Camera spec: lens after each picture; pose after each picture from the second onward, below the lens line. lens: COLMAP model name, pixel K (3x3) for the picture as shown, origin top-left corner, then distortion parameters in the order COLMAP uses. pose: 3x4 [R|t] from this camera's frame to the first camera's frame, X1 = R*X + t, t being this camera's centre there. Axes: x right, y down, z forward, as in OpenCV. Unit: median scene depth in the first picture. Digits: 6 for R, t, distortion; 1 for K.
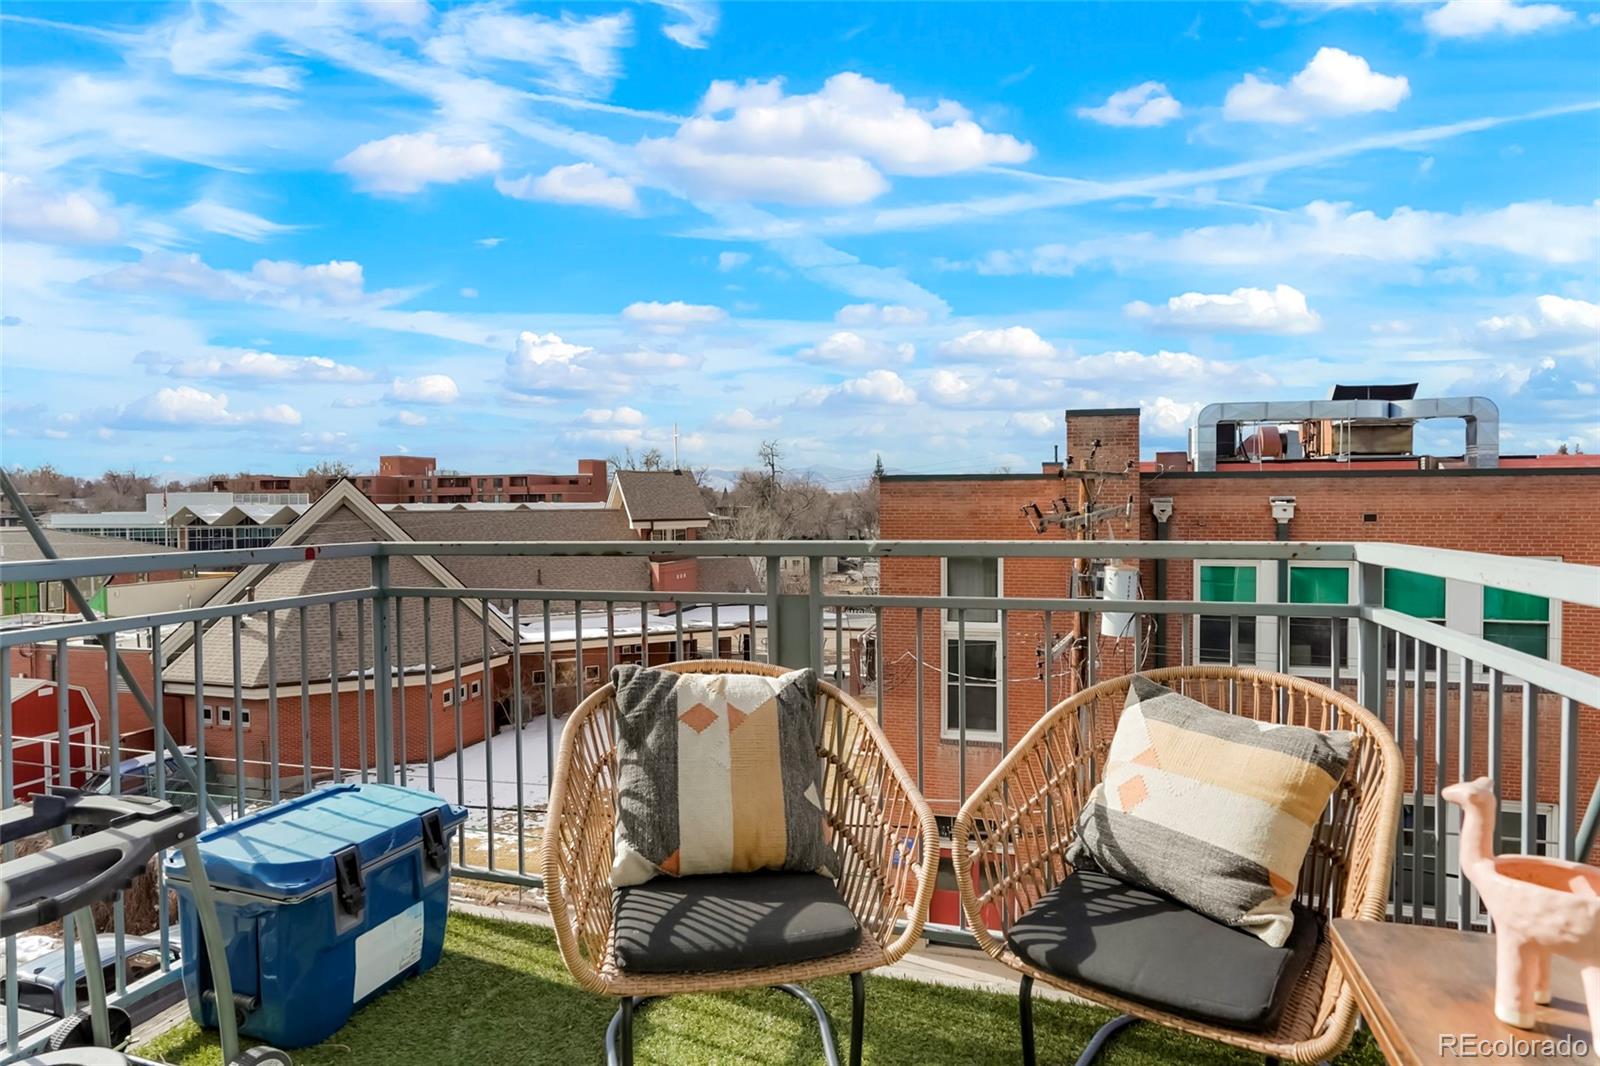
lens RADIAL K [[891.6, 0, 801.6], [0, 891.6, 493.0], [0, 0, 1]] dist [-0.002444, 0.000063]
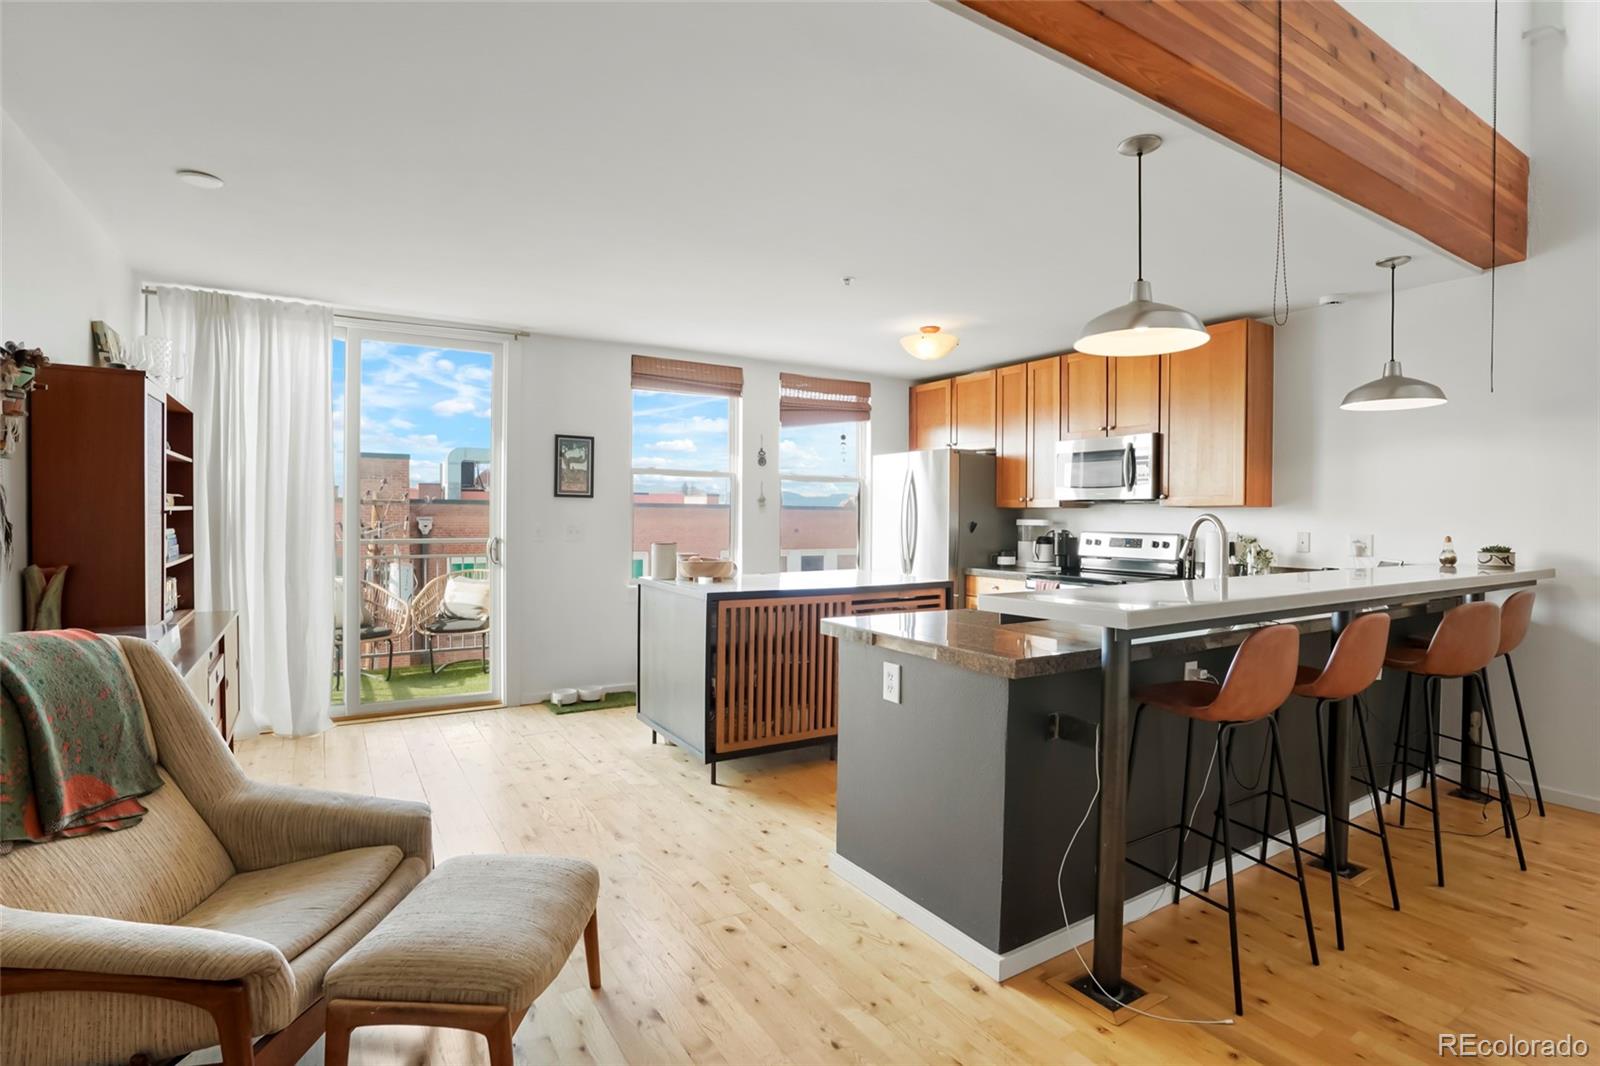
lens RADIAL K [[780.0, 0, 799.5], [0, 780.0, 528.6], [0, 0, 1]] dist [-0.068513, 0.029047]
pose [[0.657655, -0.007444, 0.753282, -0.131454], [-0.011745, 0.999728, 0.020133, -0.008179], [-0.753227, -0.022088, 0.657389, -0.267437]]
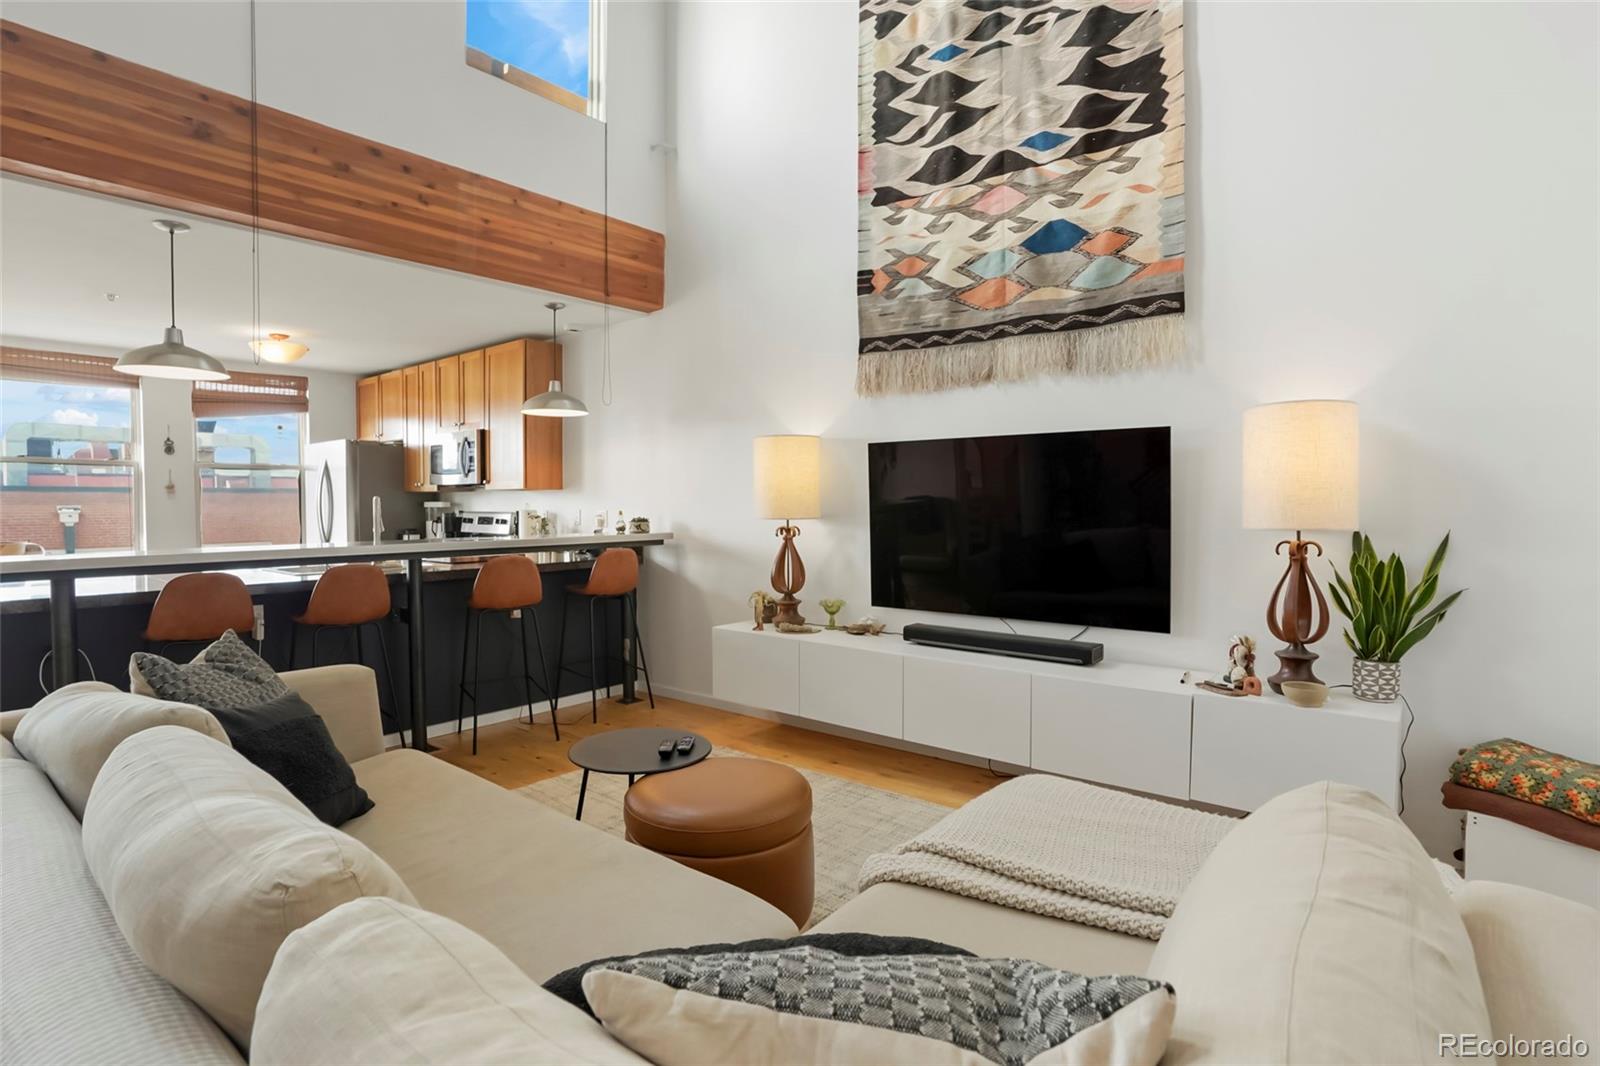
lens RADIAL K [[803.8, 0, 801.2], [0, 803.8, 528.3], [0, 0, 1]] dist [-0.077804, 0.040639]
pose [[0.381617, -0.033948, 0.923697, -0.105186], [-0.002490, 0.999284, 0.037755, -0.008803], [-0.924317, -0.016708, 0.381259, -0.447296]]
